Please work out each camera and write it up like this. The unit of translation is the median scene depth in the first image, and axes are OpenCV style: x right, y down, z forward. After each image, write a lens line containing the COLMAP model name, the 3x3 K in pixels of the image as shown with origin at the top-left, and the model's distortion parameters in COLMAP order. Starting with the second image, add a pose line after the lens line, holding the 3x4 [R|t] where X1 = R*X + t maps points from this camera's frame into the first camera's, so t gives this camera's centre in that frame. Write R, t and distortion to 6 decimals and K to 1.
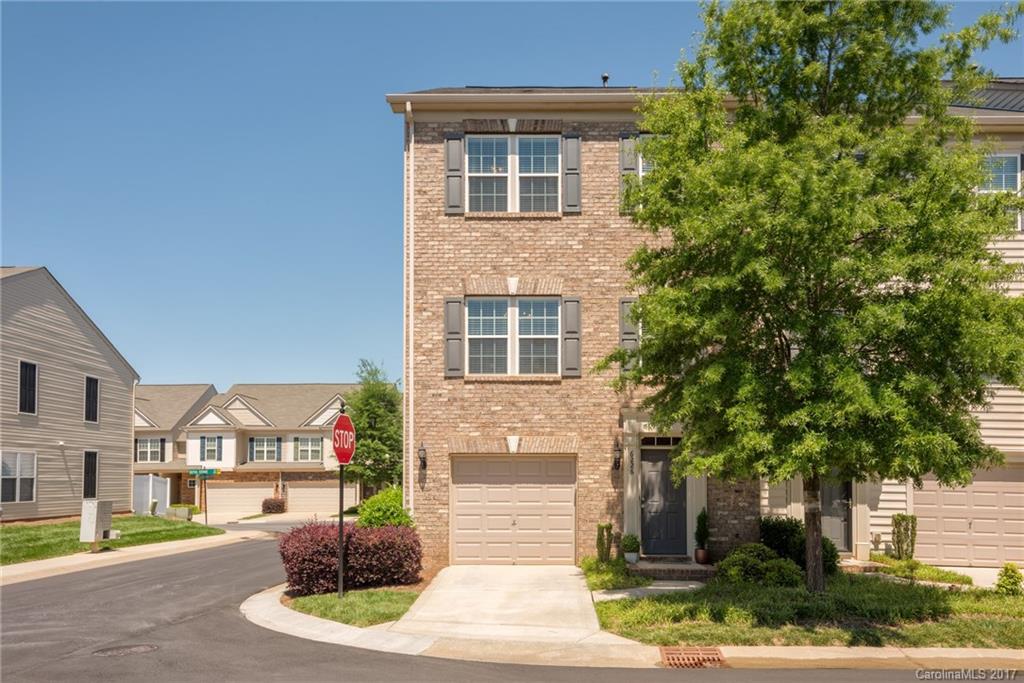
lens RADIAL K [[716.4, 0, 513.0], [0, 716.4, 346.0], [0, 0, 1]] dist [0.062366, 0.002403]
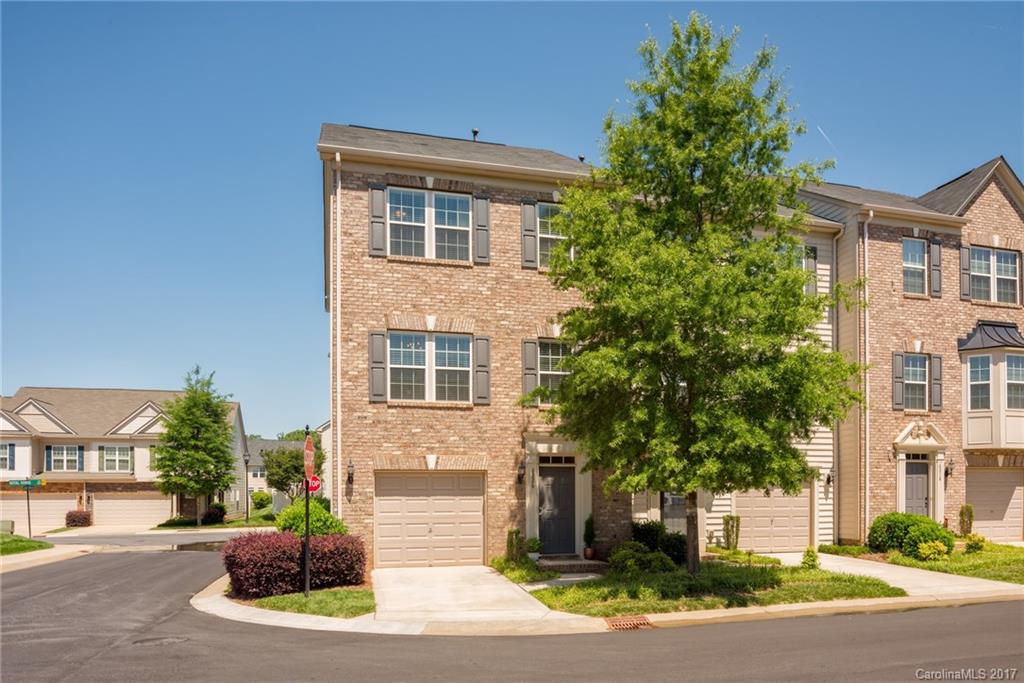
lens RADIAL K [[681.8, 0, 512.0], [0, 681.8, 341.5], [0, 0, 1]] dist [-0.004706, -0.002321]
pose [[0.969918, 0.046756, 0.238901, -0.142894], [-0.039373, 0.998591, -0.035585, -0.022139], [-0.240228, 0.025108, 0.970392, -0.096990]]
